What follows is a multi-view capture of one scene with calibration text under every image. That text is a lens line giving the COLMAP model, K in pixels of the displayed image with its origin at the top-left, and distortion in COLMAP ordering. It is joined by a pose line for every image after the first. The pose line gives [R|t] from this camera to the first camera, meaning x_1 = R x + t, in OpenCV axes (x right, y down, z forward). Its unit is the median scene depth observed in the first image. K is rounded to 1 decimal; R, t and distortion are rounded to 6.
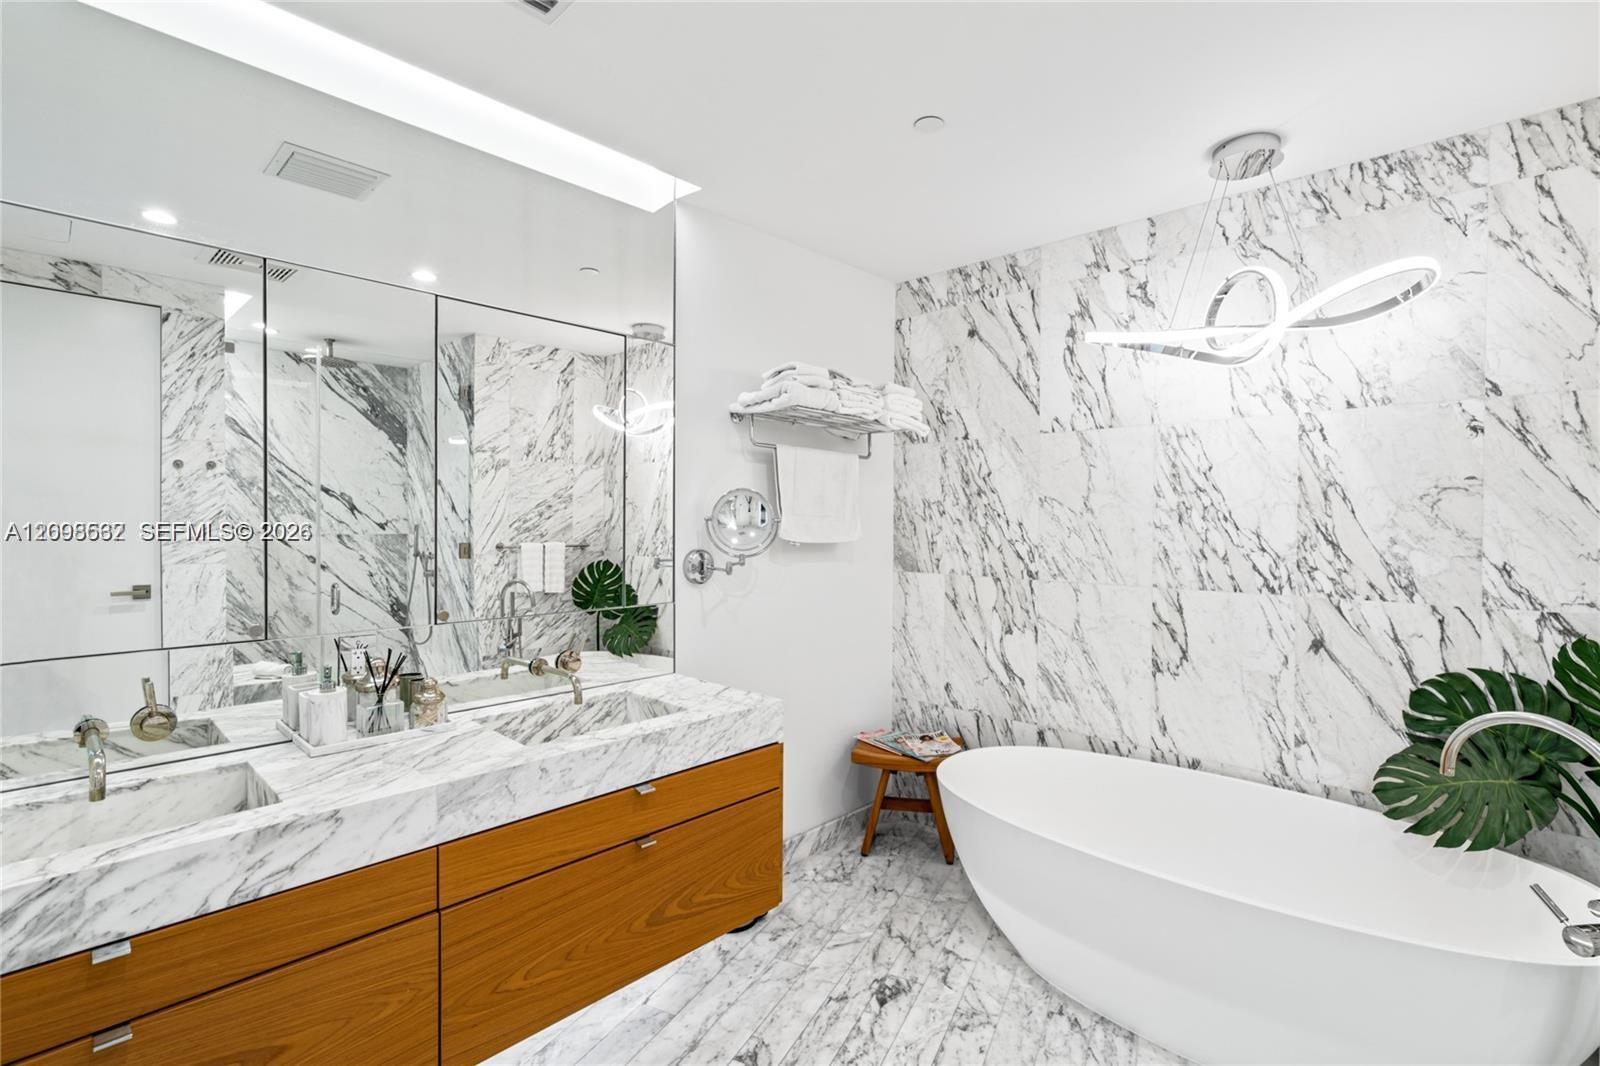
lens RADIAL K [[742.1, 0, 800.0], [0, 742.1, 533.0], [0, 0, 1]] dist [-0.002386, -0.000097]
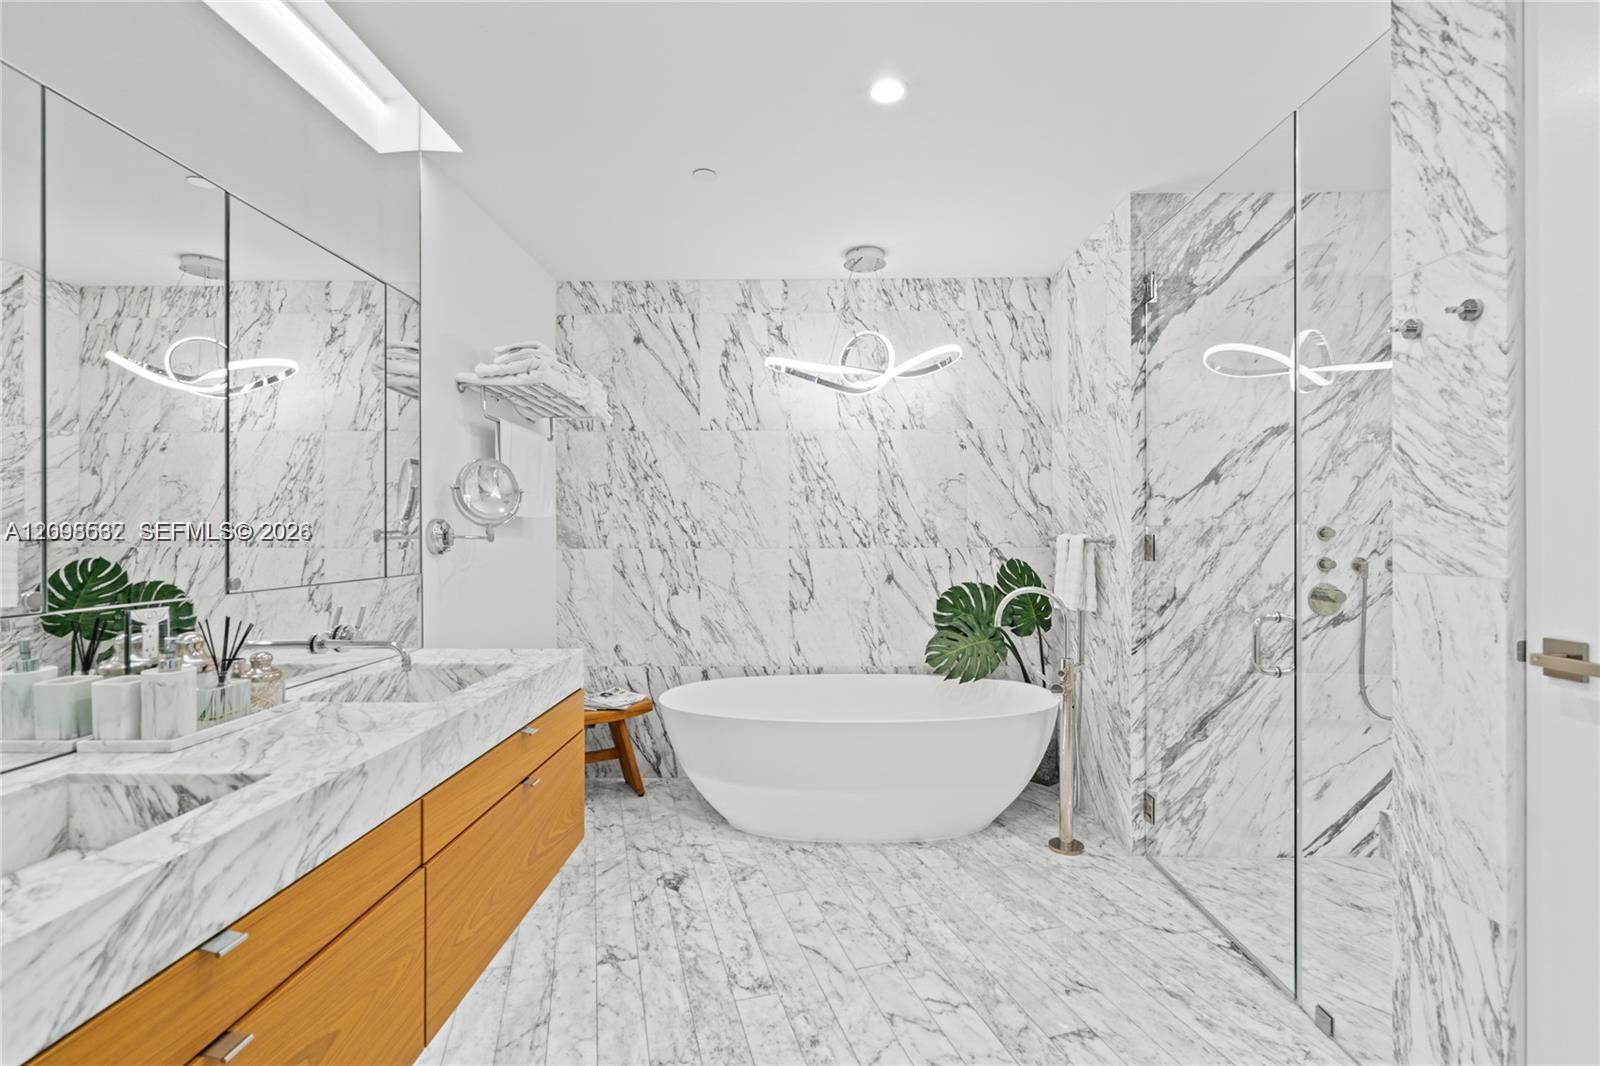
lens RADIAL K [[732.6, 0, 797.5], [0, 732.6, 535.4], [0, 0, 1]] dist [-0.015798, 0.000091]
pose [[0.737094, -0.010146, 0.675714, -0.443956], [0.017630, 0.999836, -0.004218, 0.056954], [-0.675560, 0.015022, 0.737152, -0.011822]]
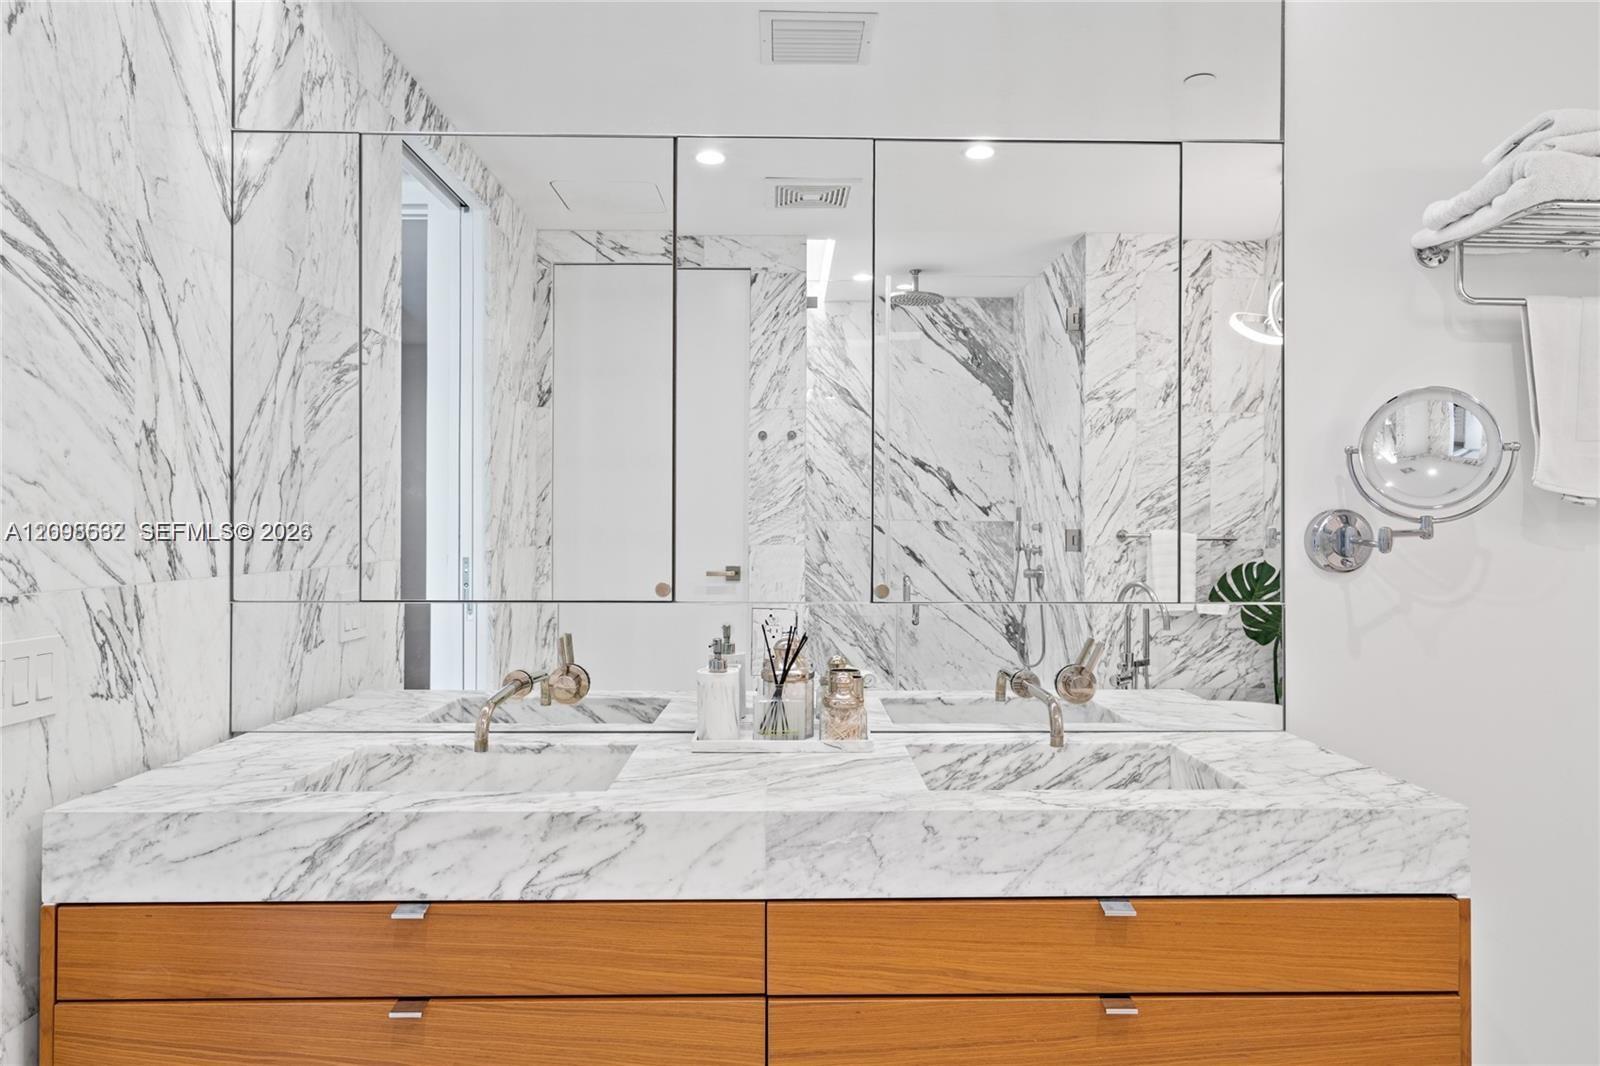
lens RADIAL K [[1036.9, 0, 809.1], [0, 1036.9, 525.9], [0, 0, 1]] dist [-0.004780, -0.000119]
pose [[0.703151, -0.006283, -0.711013, 0.129770], [-0.011049, 0.999744, -0.019762, 0.054612], [0.710955, 0.021752, 0.702901, 0.202699]]
